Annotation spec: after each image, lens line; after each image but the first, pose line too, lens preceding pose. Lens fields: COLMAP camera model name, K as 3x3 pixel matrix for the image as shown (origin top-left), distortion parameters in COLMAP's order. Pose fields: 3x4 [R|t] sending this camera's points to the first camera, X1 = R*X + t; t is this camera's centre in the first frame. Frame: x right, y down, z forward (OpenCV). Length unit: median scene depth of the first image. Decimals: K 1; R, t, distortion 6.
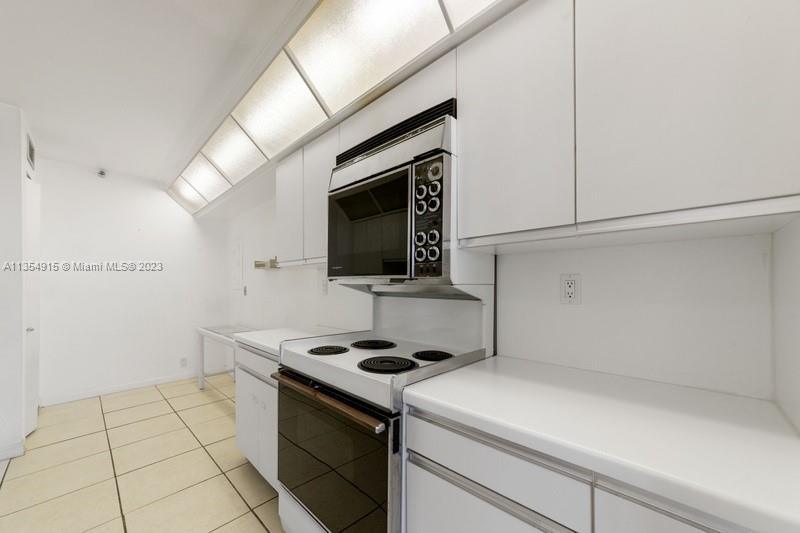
lens RADIAL K [[299.9, 0, 411.9], [0, 299.9, 290.1], [0, 0, 1]] dist [-0.009847, 0.004285]
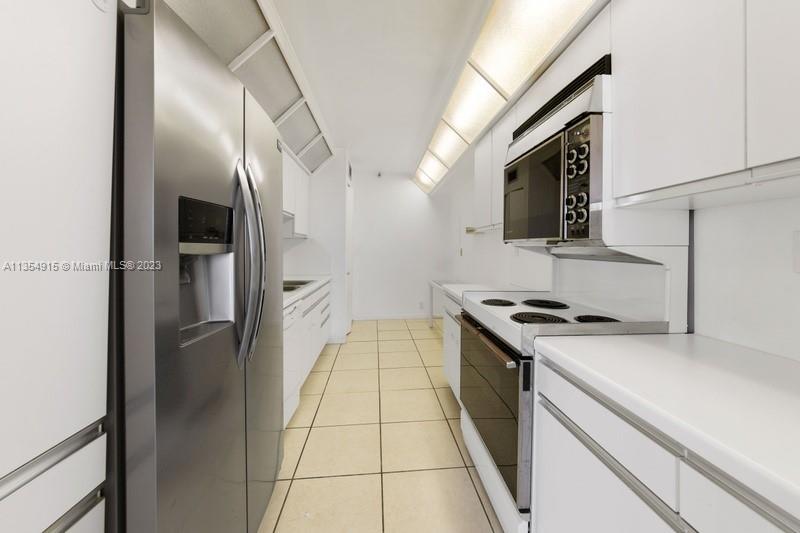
lens RADIAL K [[308.3, 0, 404.6], [0, 308.3, 248.2], [0, 0, 1]] dist [-0.009225, -0.000424]
pose [[0.731431, -0.000015, -0.681915, 0.276234], [-0.010491, 0.999881, -0.011274, 0.005095], [0.681834, 0.015400, 0.731344, -0.135928]]
